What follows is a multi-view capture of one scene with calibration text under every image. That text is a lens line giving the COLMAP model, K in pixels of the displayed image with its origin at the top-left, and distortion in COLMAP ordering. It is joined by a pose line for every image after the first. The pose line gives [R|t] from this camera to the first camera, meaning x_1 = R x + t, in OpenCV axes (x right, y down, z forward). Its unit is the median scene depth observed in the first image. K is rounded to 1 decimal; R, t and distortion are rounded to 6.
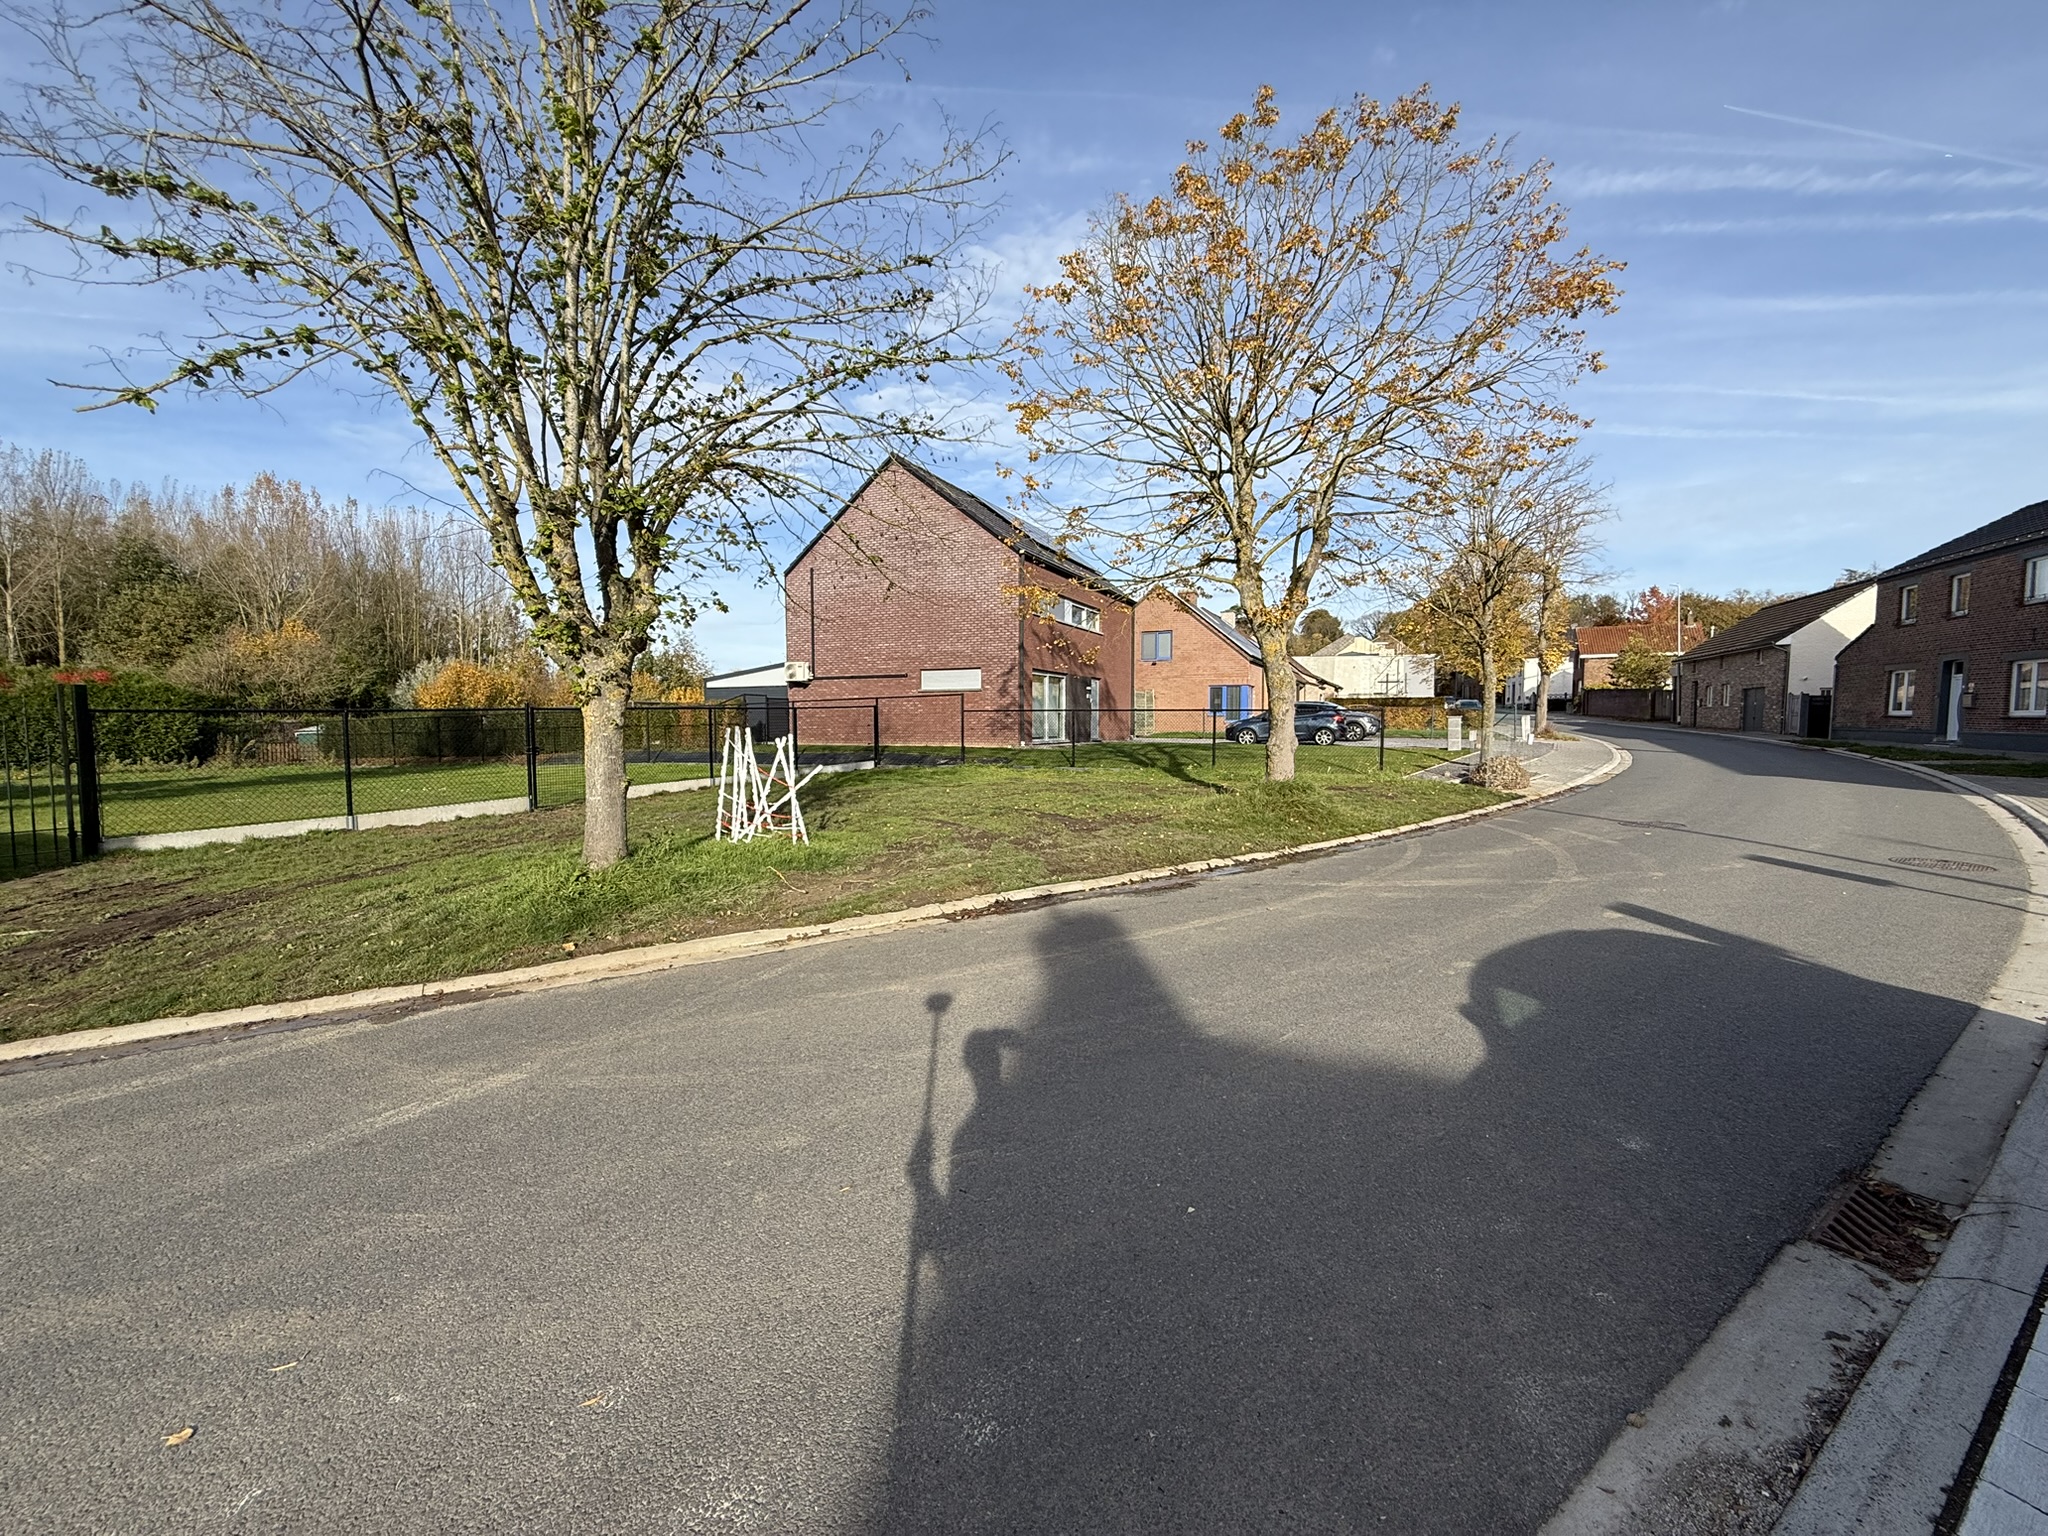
lens RADIAL K [[810.2, 0, 1018.4], [0, 810.2, 772.5], [0, 0, 1]] dist [-0.000994, -0.000176]
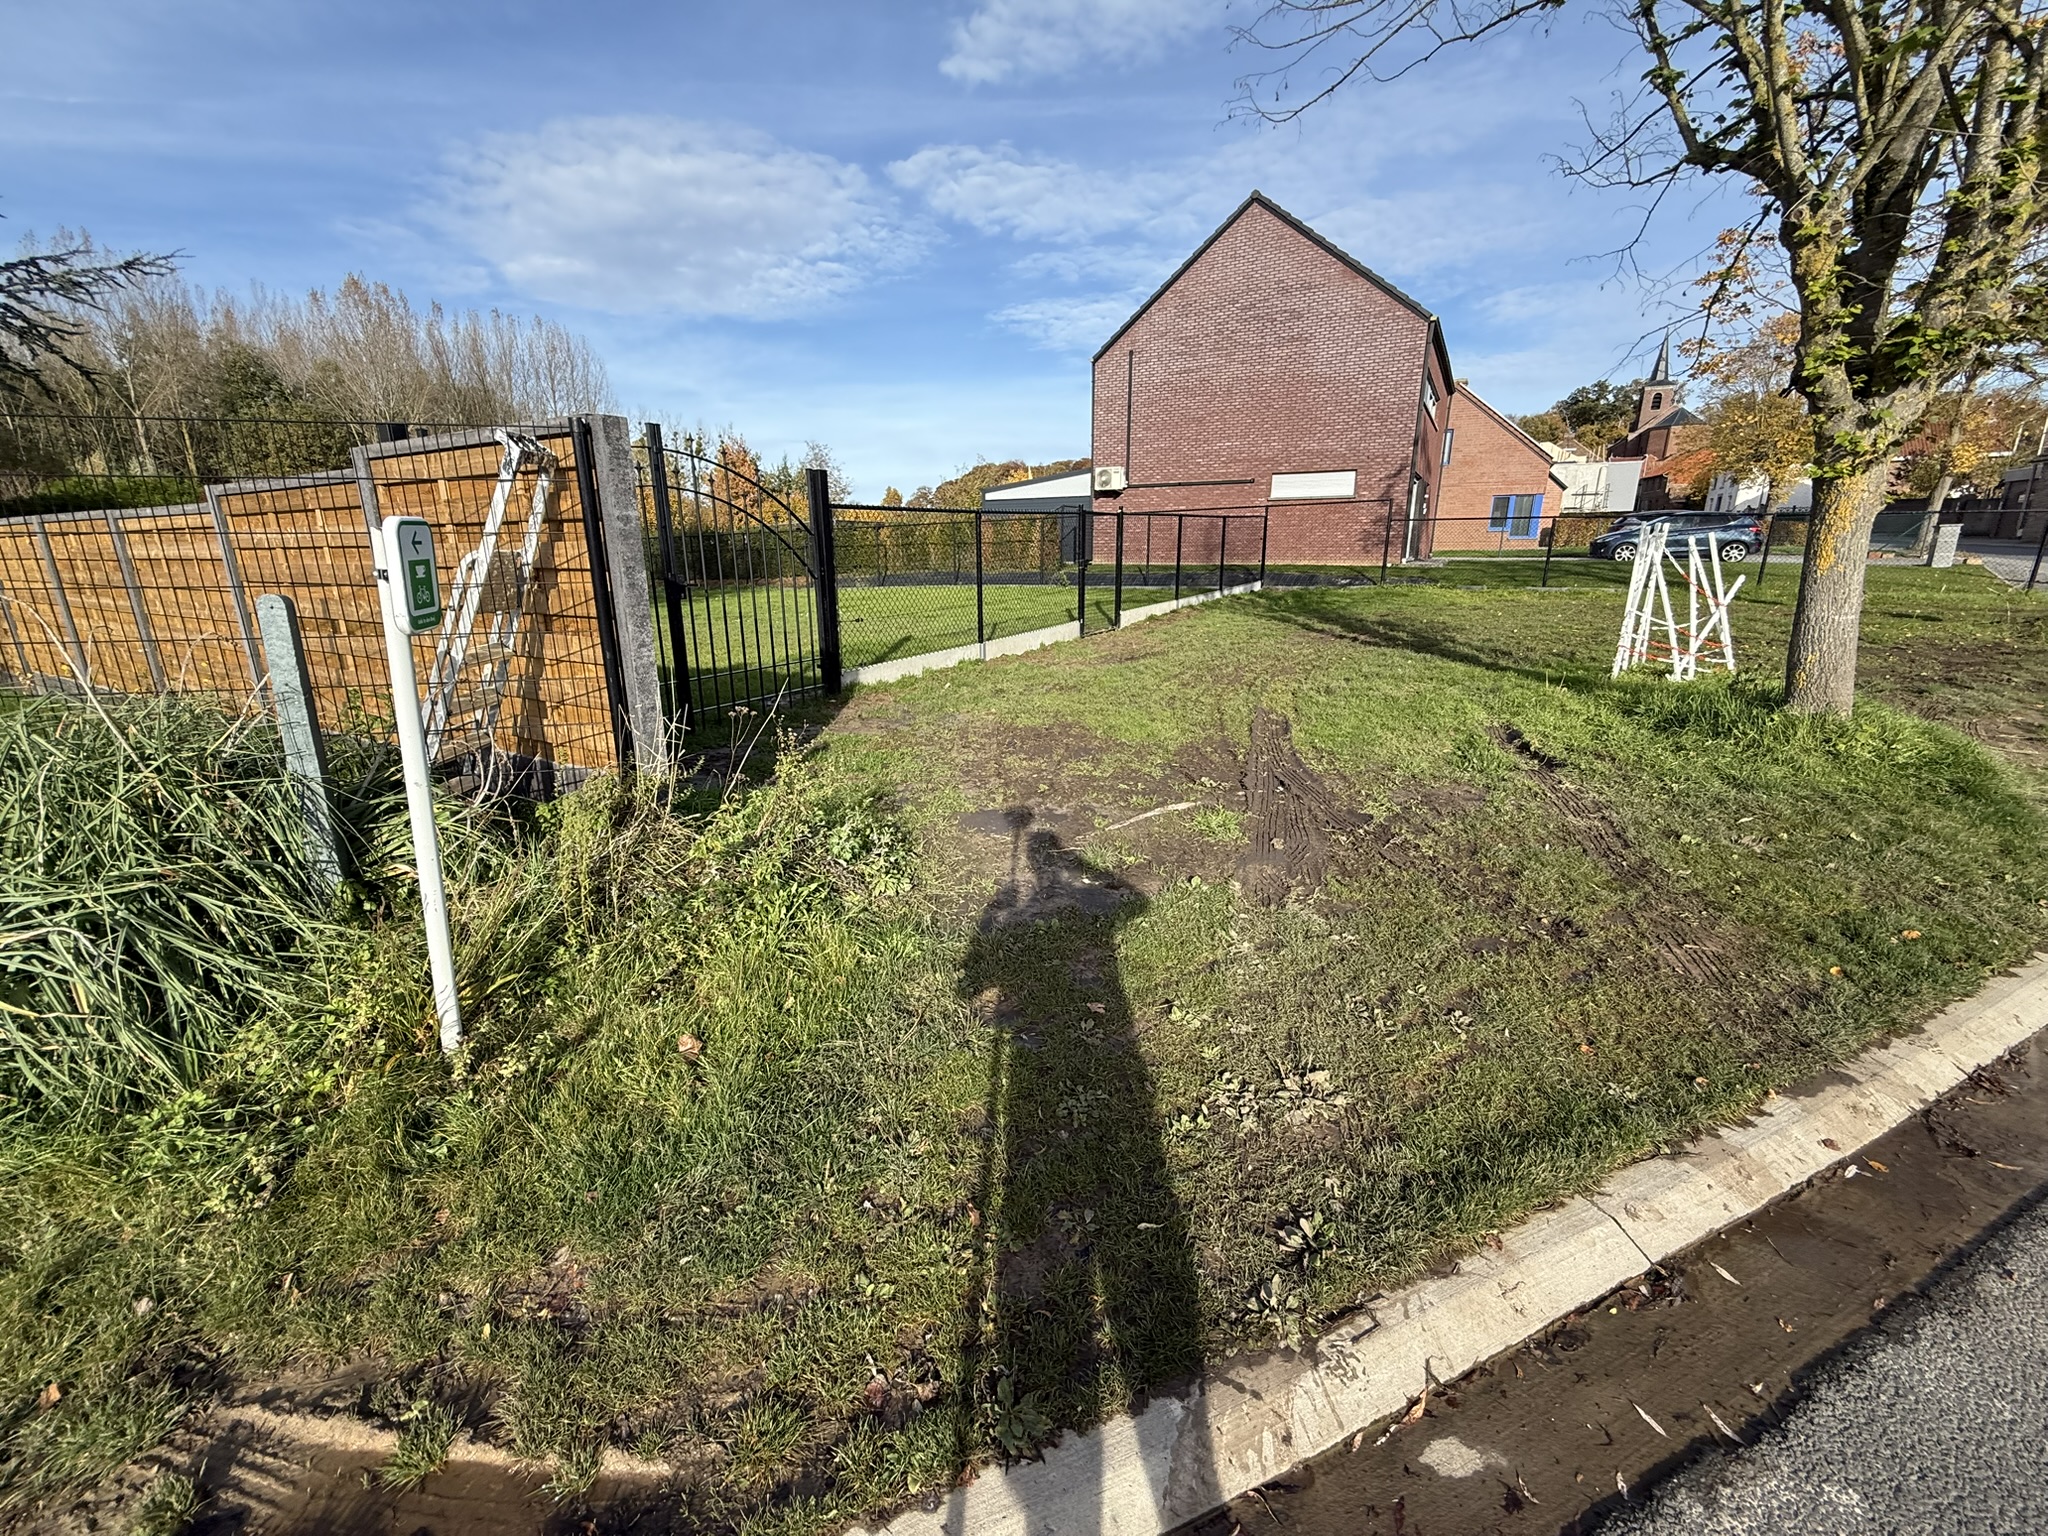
lens RADIAL K [[810.2, 0, 1018.4], [0, 810.2, 772.5], [0, 0, 1]] dist [-0.000994, -0.000176]
pose [[0.997230, 0.015104, -0.072831, -1.176057], [0.000446, 0.977934, 0.208913, 0.015684], [0.074379, -0.208367, 0.975218, 0.260599]]
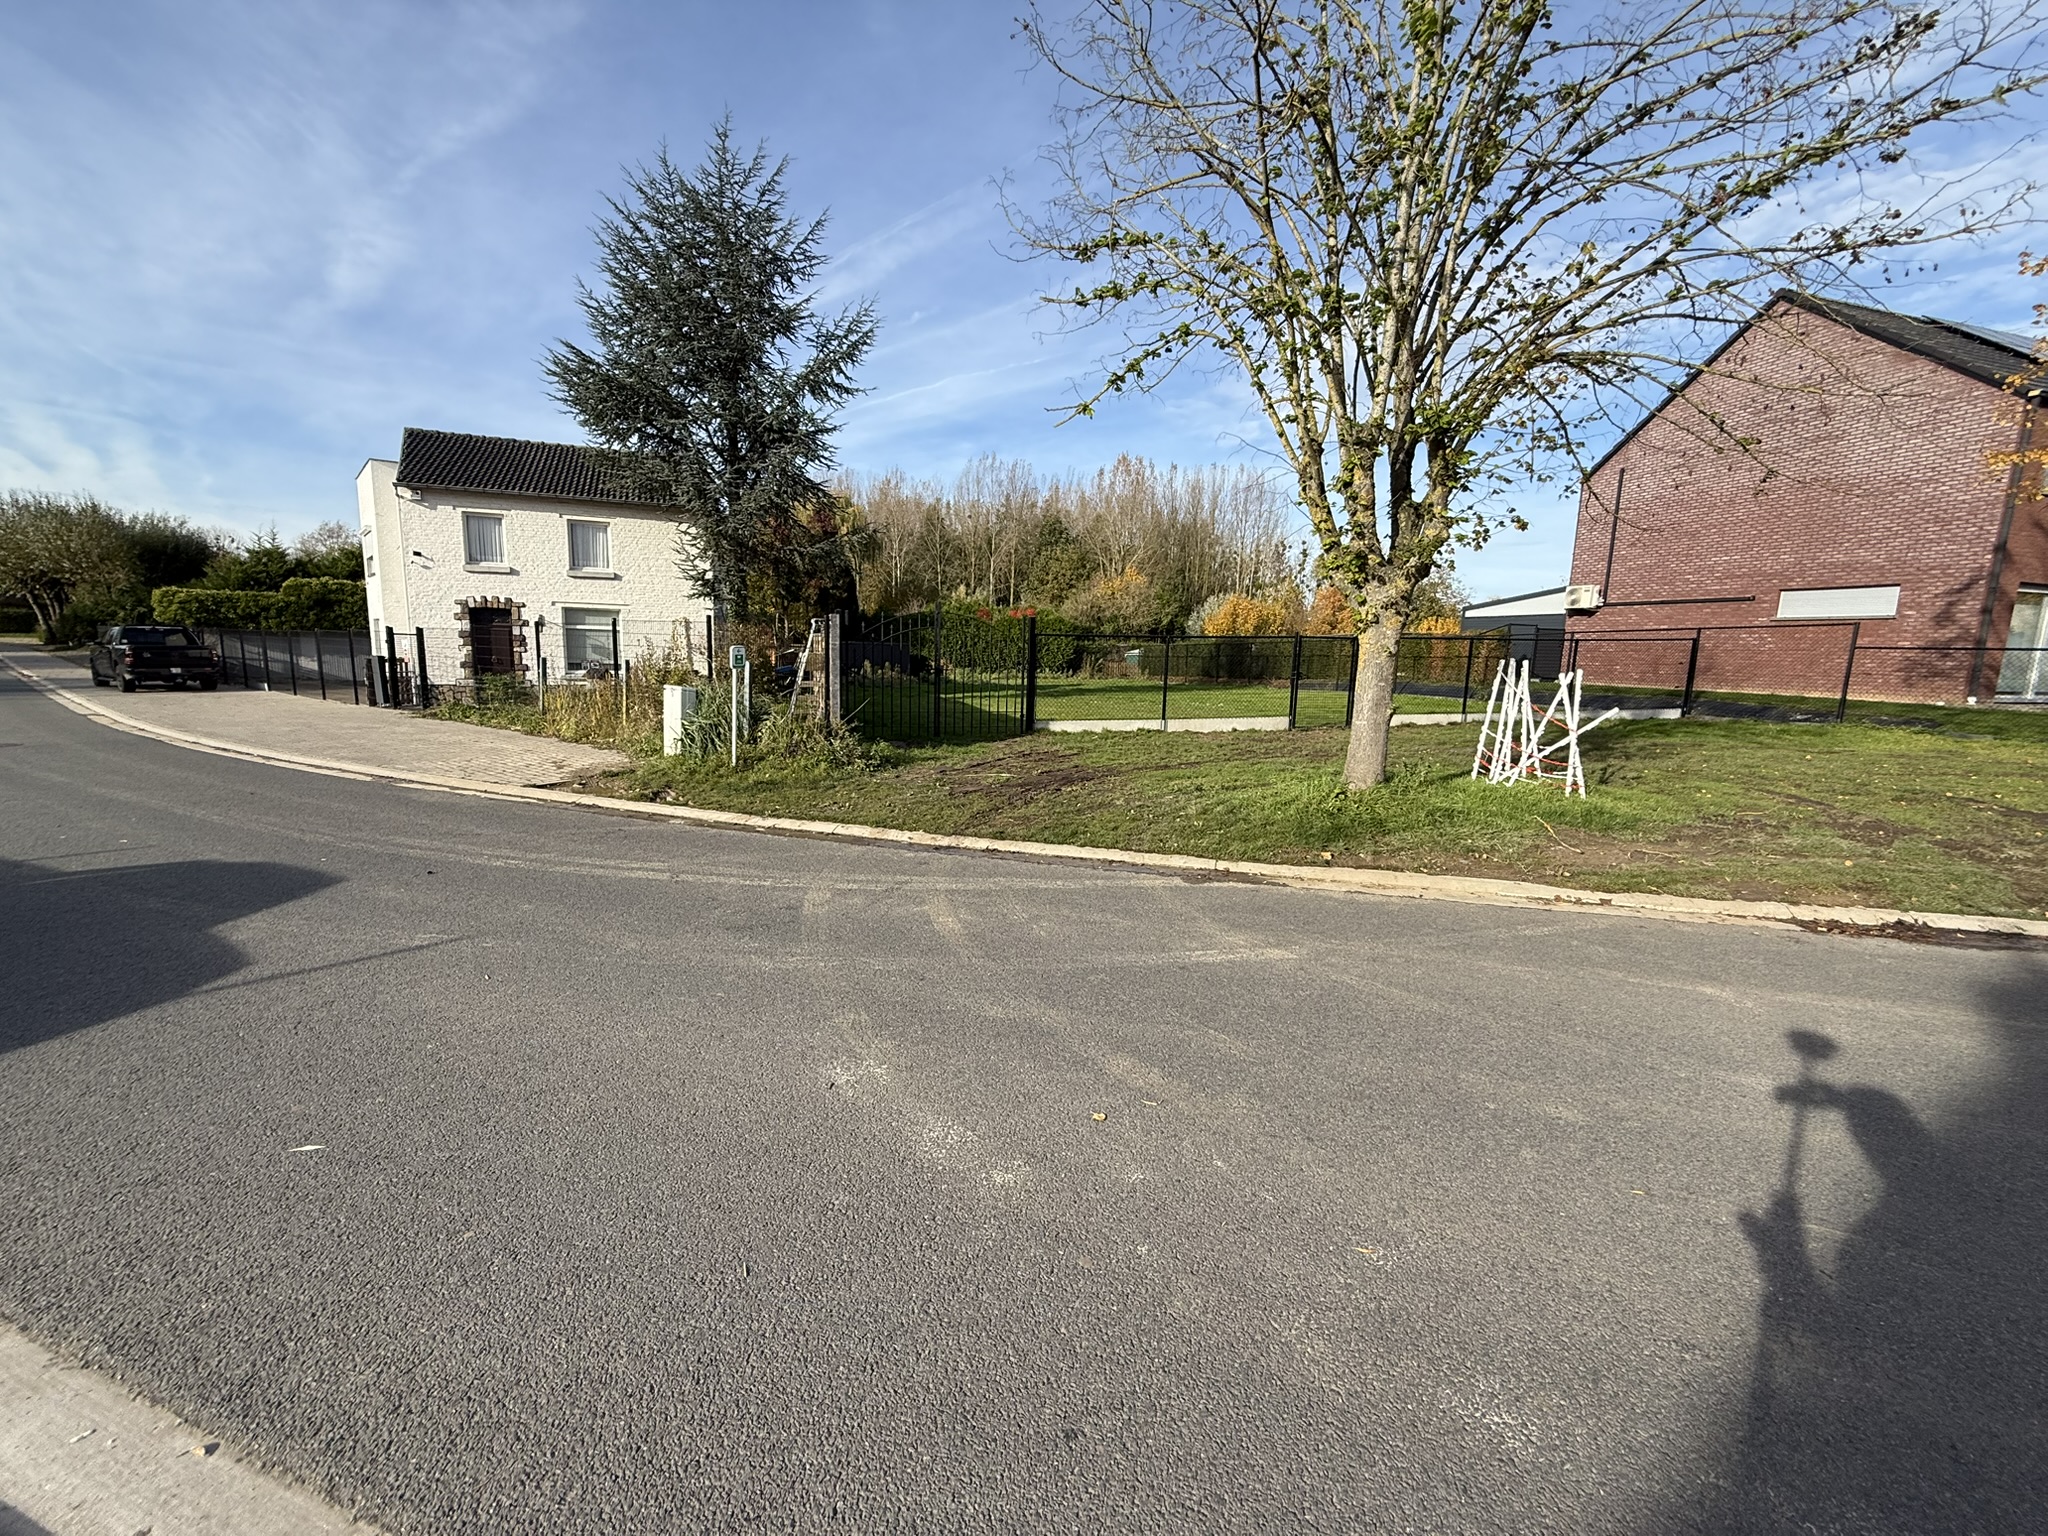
lens RADIAL K [[810.2, 0, 1018.4], [0, 810.2, 772.5], [0, 0, 1]] dist [-0.000994, -0.000176]
pose [[0.656867, 0.134551, -0.741904, -0.027532], [-0.071734, 0.990638, 0.116149, 0.005850], [0.750586, -0.023075, 0.660370, -0.026503]]
